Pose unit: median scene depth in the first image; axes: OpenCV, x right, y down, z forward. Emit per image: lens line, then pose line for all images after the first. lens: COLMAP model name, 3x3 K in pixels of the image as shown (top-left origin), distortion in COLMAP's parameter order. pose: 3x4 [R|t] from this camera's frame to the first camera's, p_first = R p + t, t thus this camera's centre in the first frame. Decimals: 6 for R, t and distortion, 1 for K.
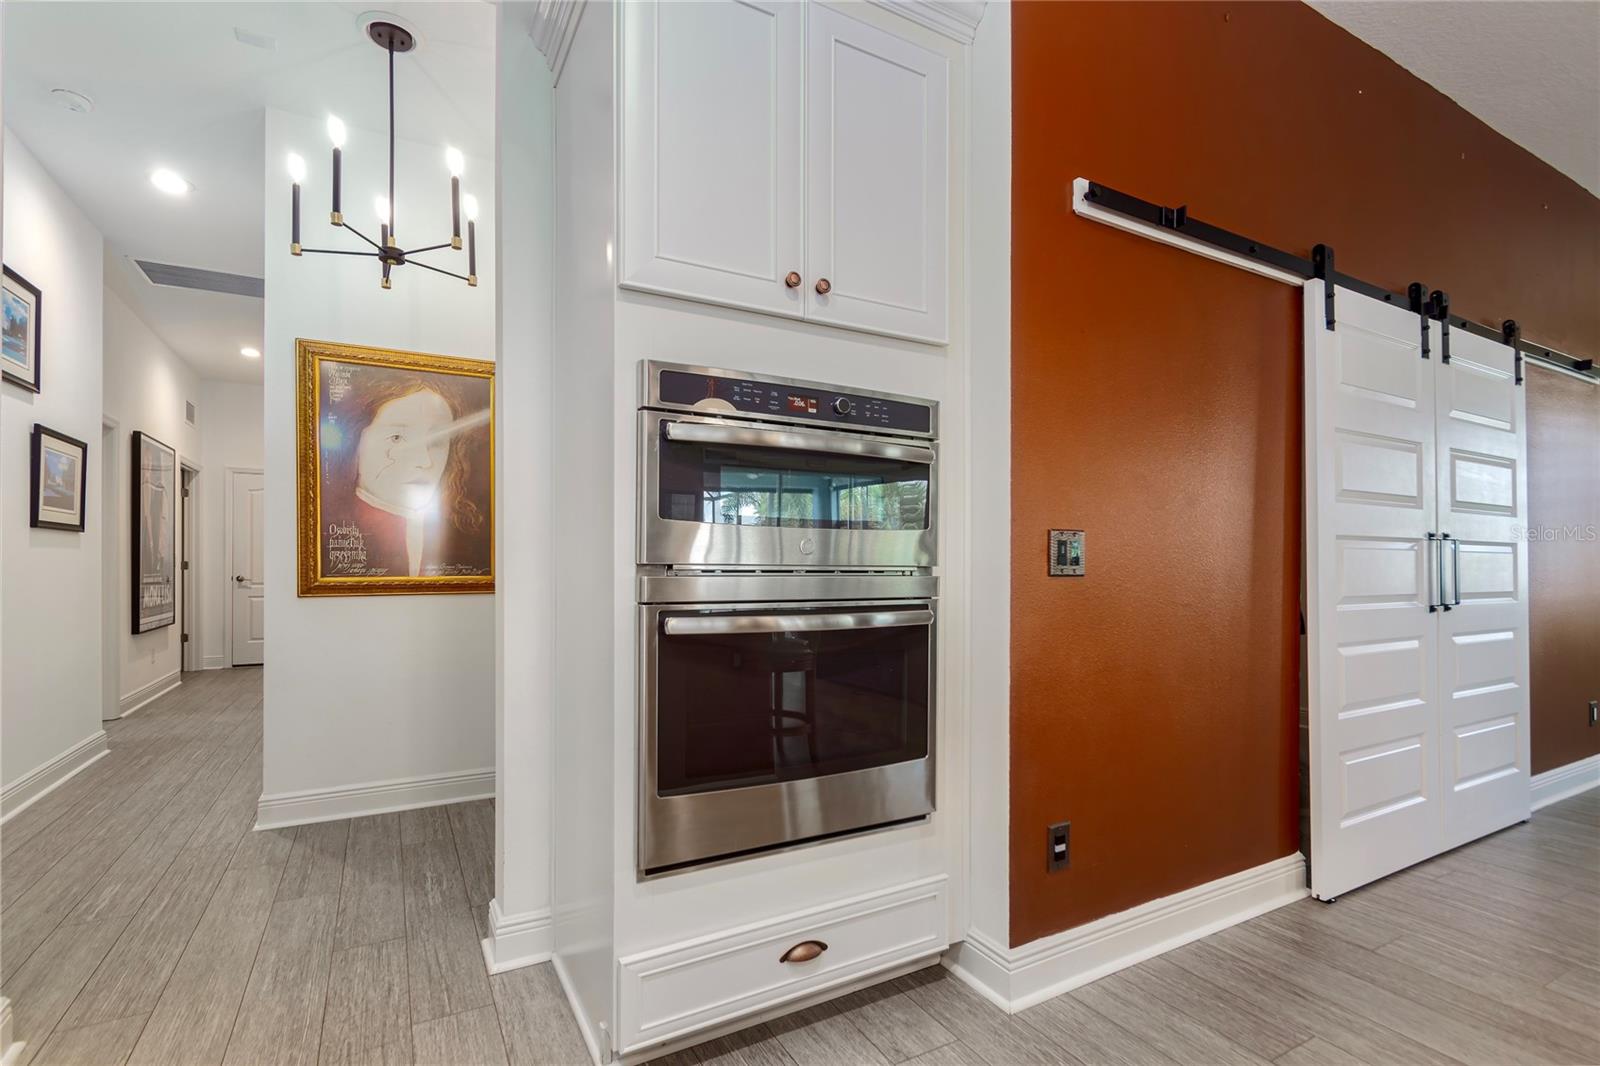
lens RADIAL K [[691.2, 0, 812.1], [0, 691.2, 569.6], [0, 0, 1]] dist [-0.001368, -0.000343]
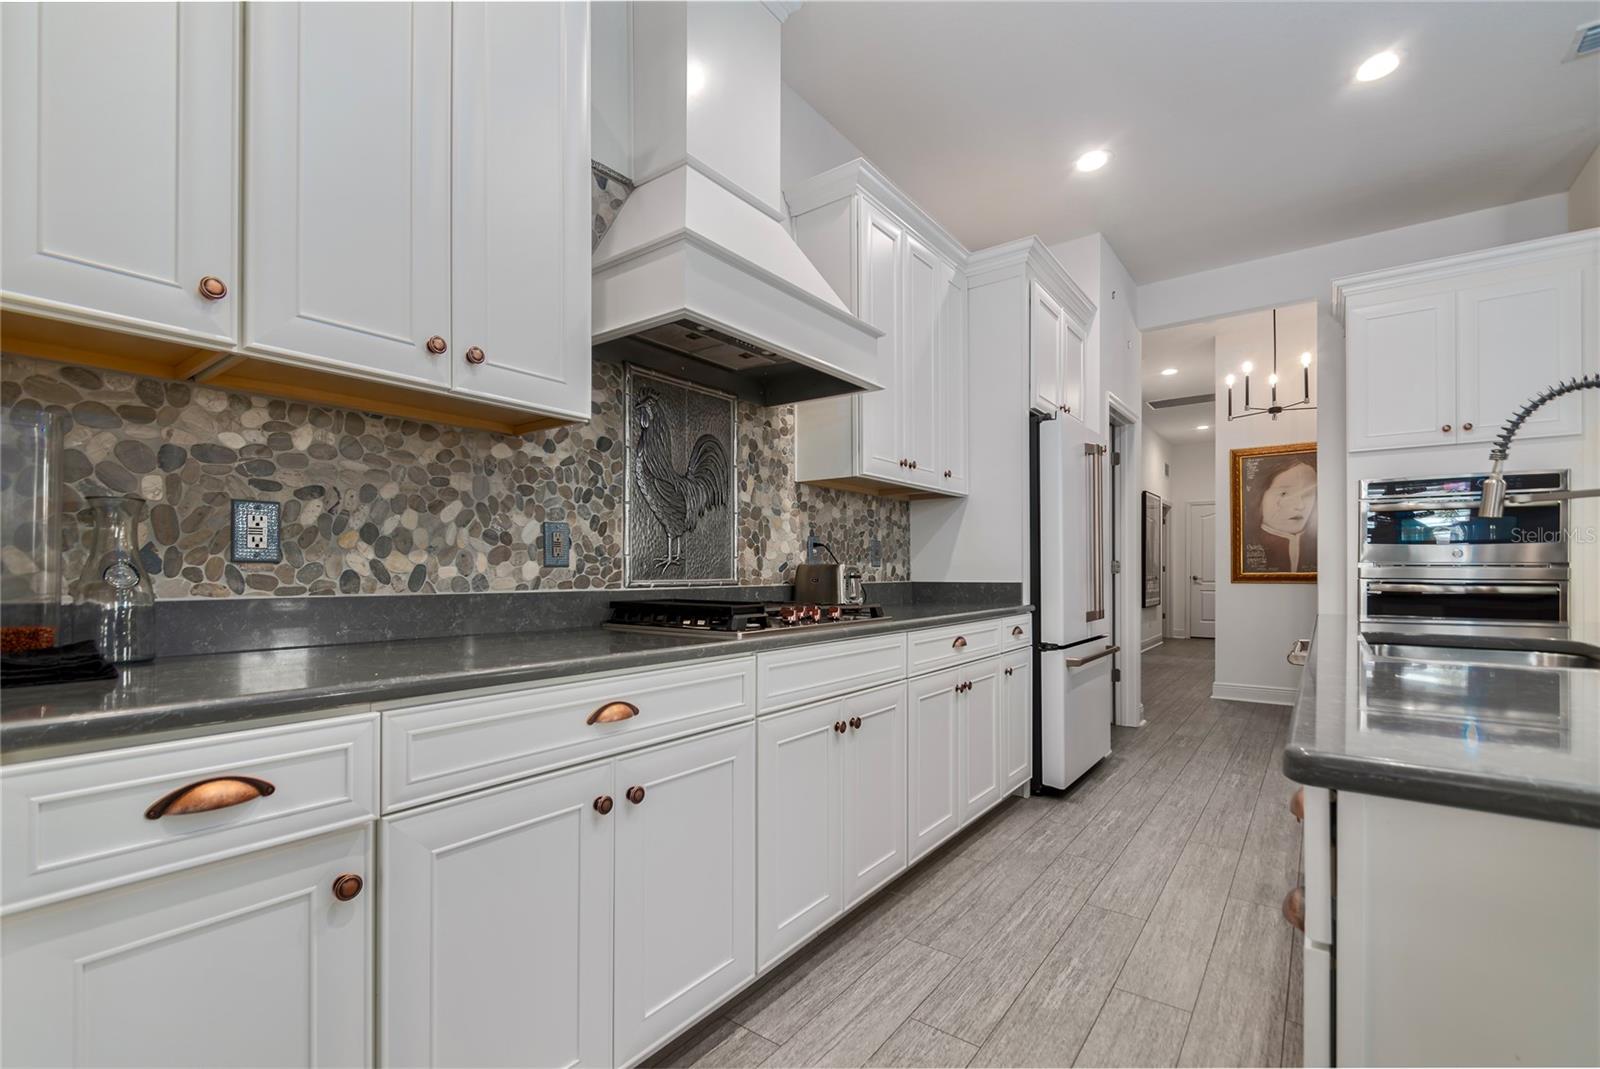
lens RADIAL K [[691.2, 0, 812.1], [0, 691.2, 571.1], [0, 0, 1]] dist [-0.001368, -0.000343]
pose [[0.371867, -0.001350, -0.928285, 0.751064], [-0.003008, 0.999992, -0.002659, 0.020020], [0.928281, 0.003781, 0.371860, -0.989169]]
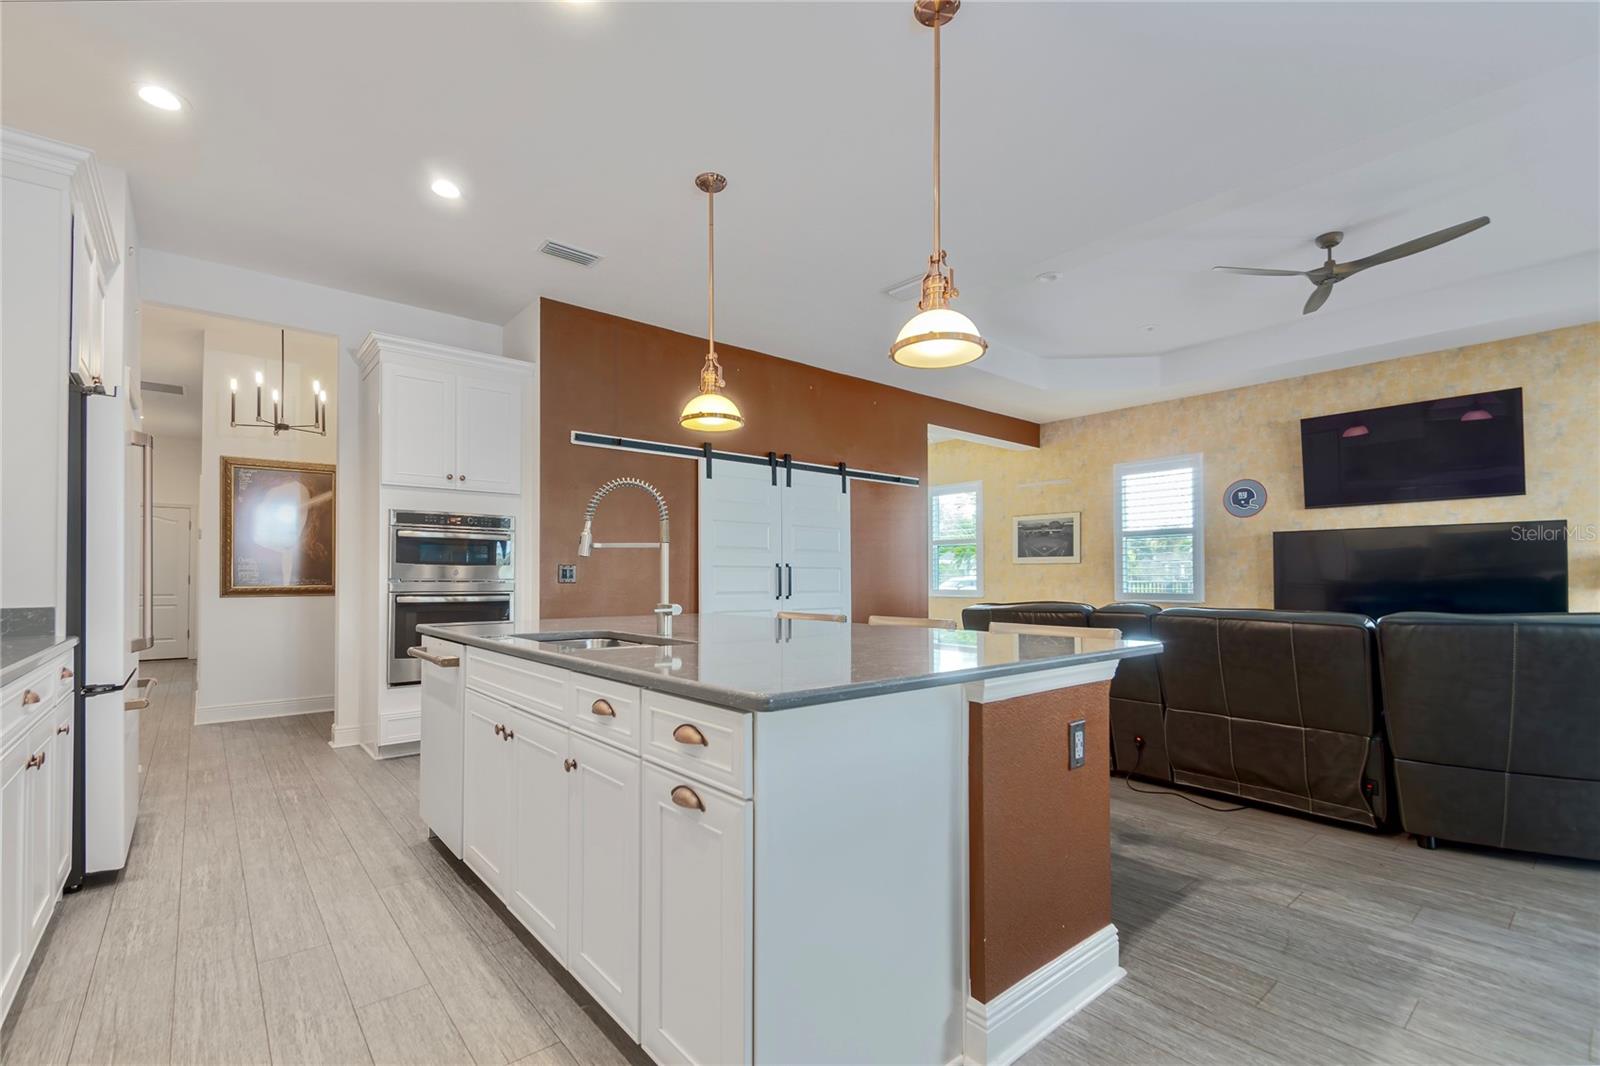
lens RADIAL K [[701.1, 0, 753.6], [0, 701.1, 569.5], [0, 0, 1]] dist [0.000048, 0.000379]
pose [[0.993720, -0.002694, 0.111863, 0.540264], [0.004592, 0.999850, -0.016717, 0.005563], [-0.111801, 0.017126, 0.993583, -1.204042]]
